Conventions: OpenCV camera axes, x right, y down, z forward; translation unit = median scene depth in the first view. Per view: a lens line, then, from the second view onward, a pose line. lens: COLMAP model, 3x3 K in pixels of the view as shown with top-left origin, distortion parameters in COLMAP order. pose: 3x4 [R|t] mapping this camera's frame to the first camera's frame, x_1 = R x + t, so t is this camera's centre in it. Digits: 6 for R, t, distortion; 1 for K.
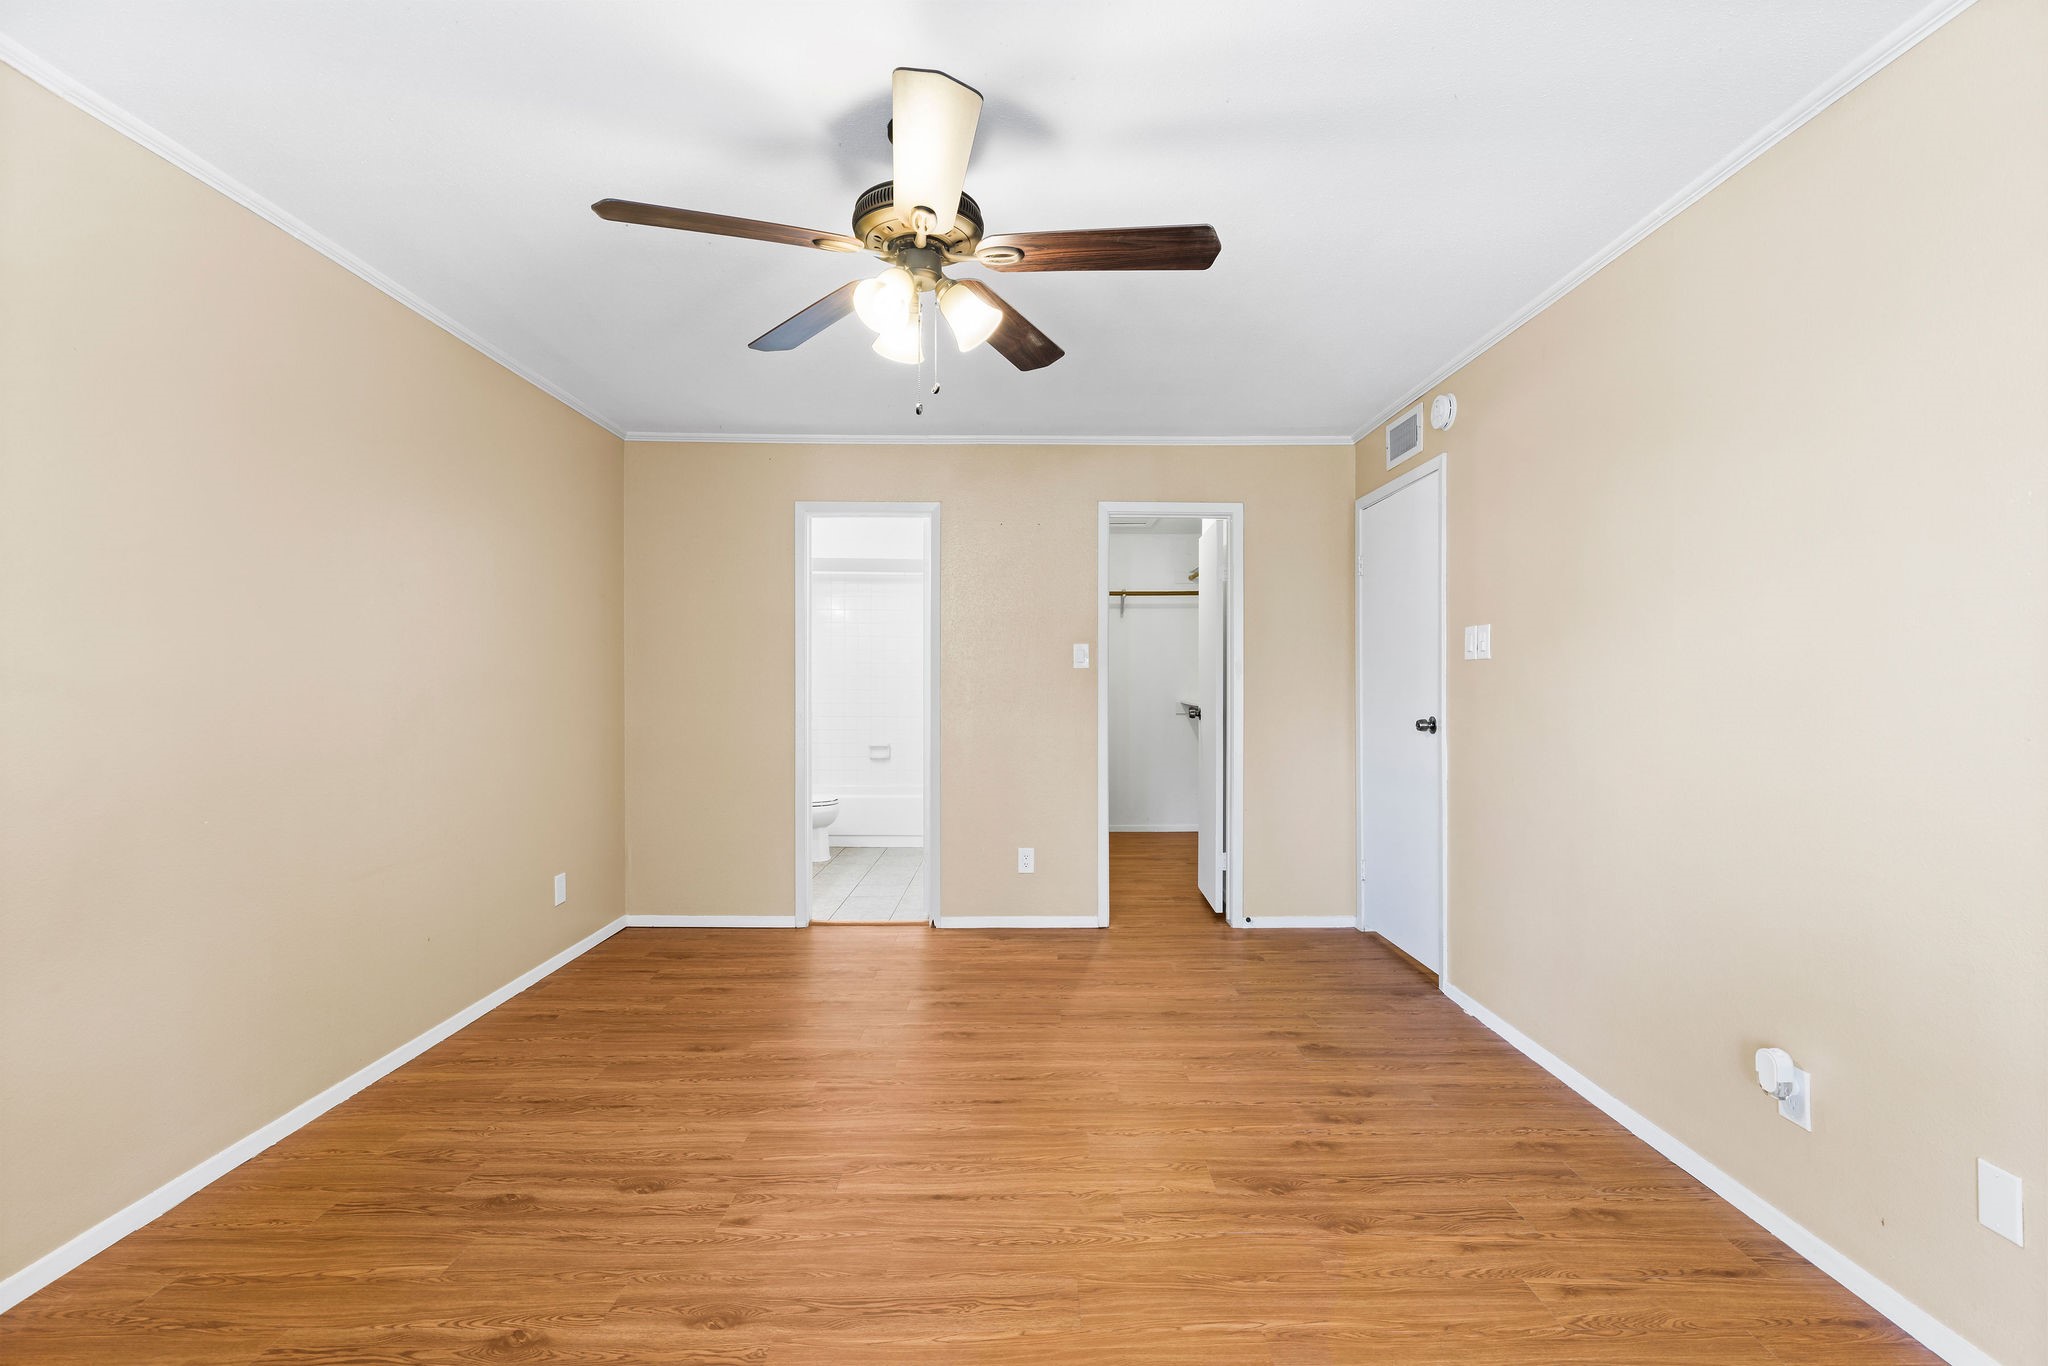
lens RADIAL K [[918.3, 0, 1026.5], [0, 918.3, 680.2], [0, 0, 1]] dist [0.007009, -0.000318]
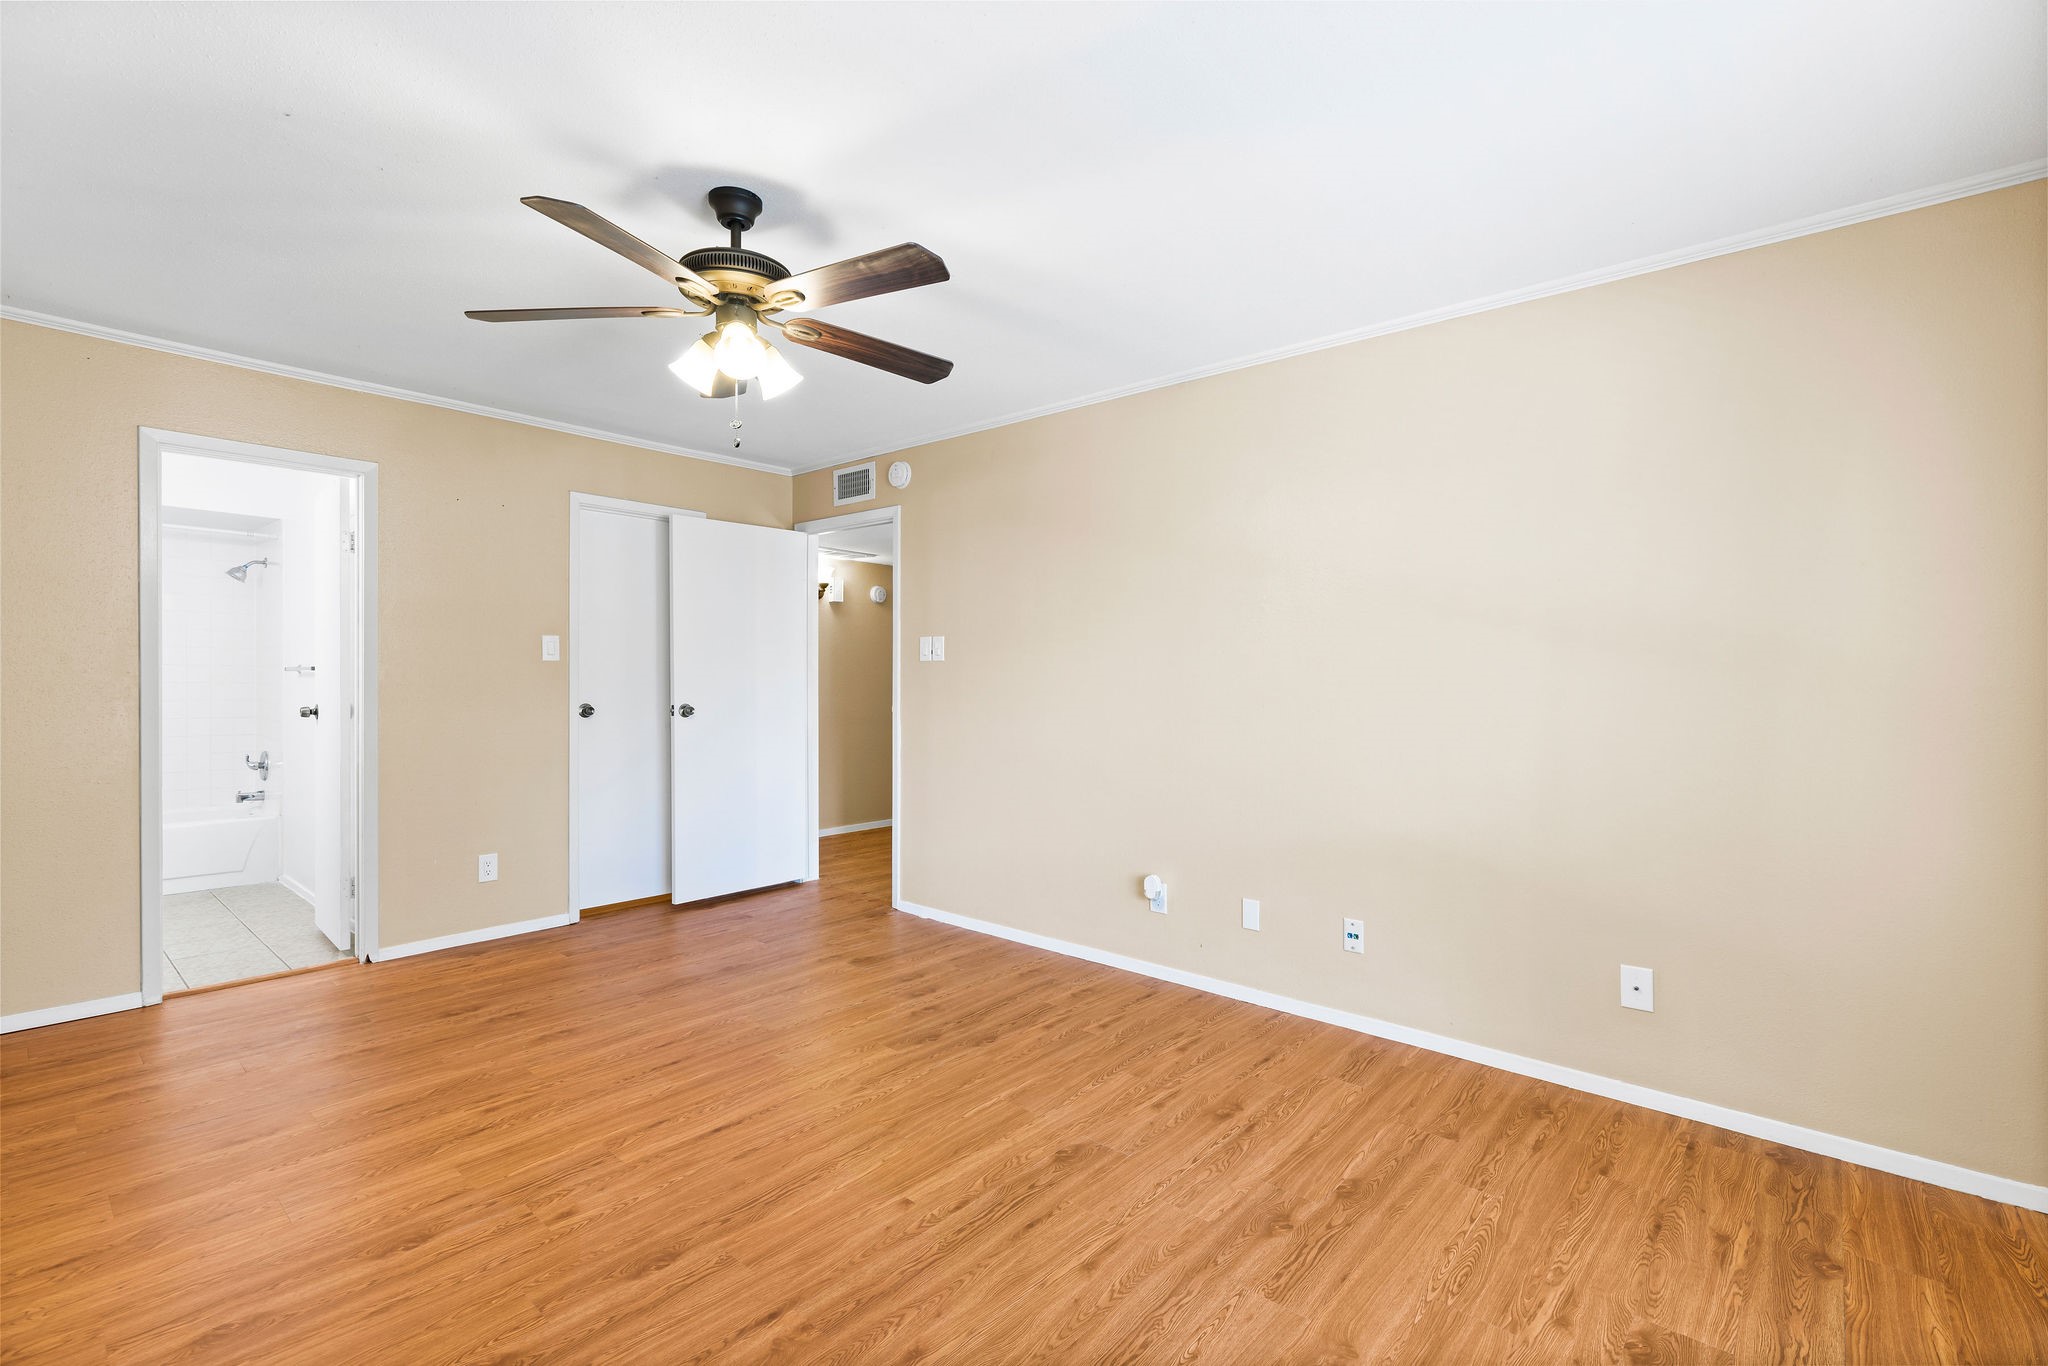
lens RADIAL K [[918.3, 0, 1024.2], [0, 918.3, 684.2], [0, 0, 1]] dist [0.007009, -0.000318]
pose [[0.664257, -0.003382, 0.747497, -0.617541], [-0.008661, 0.999888, 0.012221, -0.008574], [-0.747454, -0.014592, 0.664153, -0.032423]]
